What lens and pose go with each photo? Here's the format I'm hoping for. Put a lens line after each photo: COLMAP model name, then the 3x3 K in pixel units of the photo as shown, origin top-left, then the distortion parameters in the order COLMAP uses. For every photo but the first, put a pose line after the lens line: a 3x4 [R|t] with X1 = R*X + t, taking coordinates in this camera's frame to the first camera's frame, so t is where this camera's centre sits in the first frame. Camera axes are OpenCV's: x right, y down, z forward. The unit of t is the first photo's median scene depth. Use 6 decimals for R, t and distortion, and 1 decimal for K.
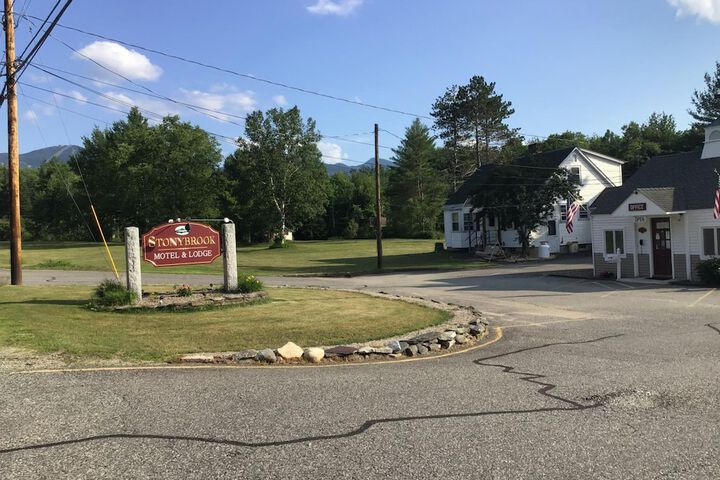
lens RADIAL K [[628.8, 0, 335.1], [0, 628.8, 240.2], [0, 0, 1]] dist [0.012768, 0.000939]
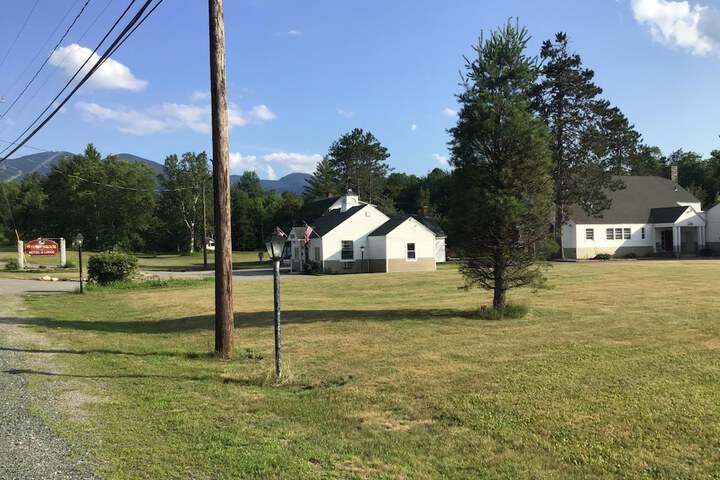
lens RADIAL K [[635.3, 0, 359.3], [0, 635.3, 250.3], [0, 0, 1]] dist [0.001351, -0.002225]
pose [[0.998898, 0.025753, 0.039248, 0.222929], [-0.025554, 0.999658, -0.005566, -0.000639], [-0.039378, 0.004557, 0.999214, -0.381759]]
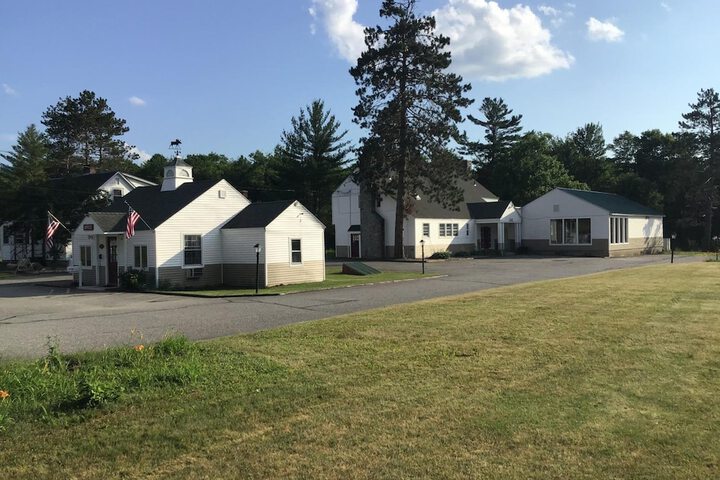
lens RADIAL K [[635.3, 0, 359.3], [0, 635.3, 250.3], [0, 0, 1]] dist [0.001351, -0.002225]
pose [[0.863476, 0.021021, 0.503952, 0.113476], [-0.017747, 0.999779, -0.011295, -0.001364], [-0.504078, 0.000809, 0.863658, -0.118462]]
